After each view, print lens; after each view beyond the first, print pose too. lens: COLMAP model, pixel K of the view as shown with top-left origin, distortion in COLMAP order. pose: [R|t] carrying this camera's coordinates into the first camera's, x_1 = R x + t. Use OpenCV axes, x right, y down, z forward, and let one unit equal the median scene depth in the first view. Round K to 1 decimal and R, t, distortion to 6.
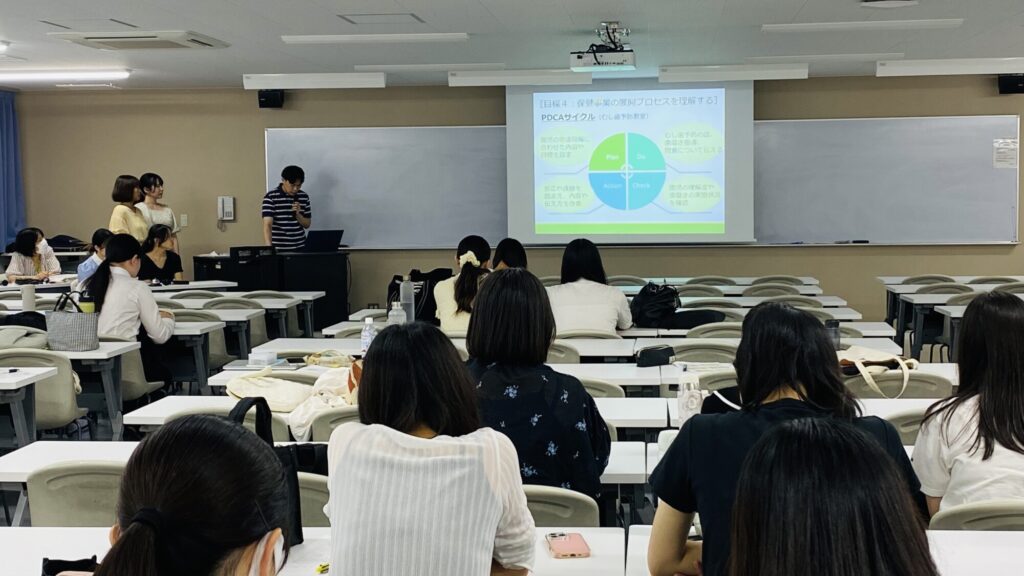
lens RADIAL K [[1407.1, 0, 511.9], [0, 1407.1, 285.0], [0, 0, 1]] dist [0.136390, 0.000000]
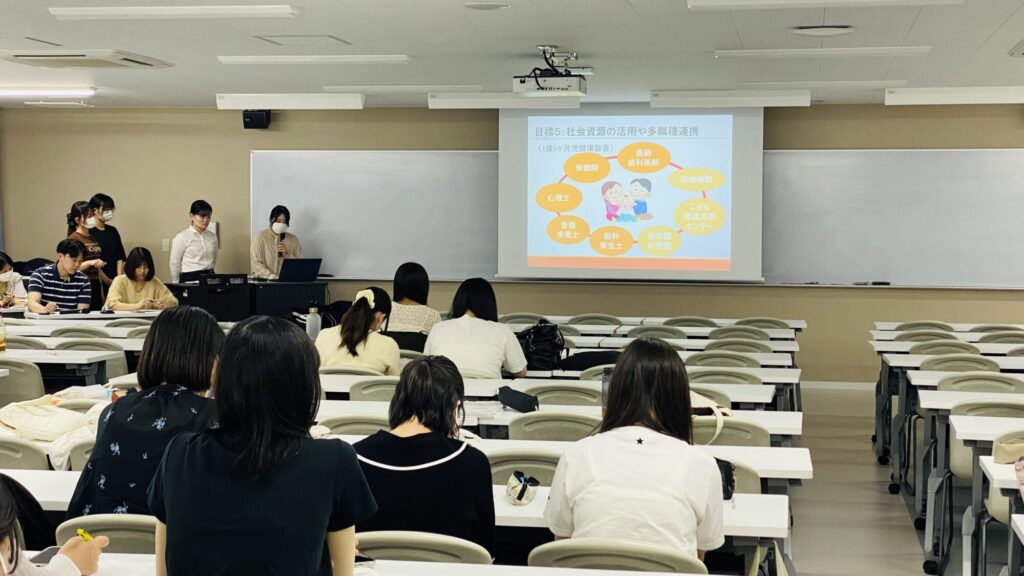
lens RADIAL K [[1548.8, 0, 512.5], [0, 1548.8, 285.9], [0, 0, 1]] dist [0.141280, 0.000000]
pose [[0.996487, 0.022373, -0.080699, 0.098853], [-0.024234, 0.999461, -0.022162, -0.000878], [0.080160, 0.024040, 0.996492, -0.026883]]
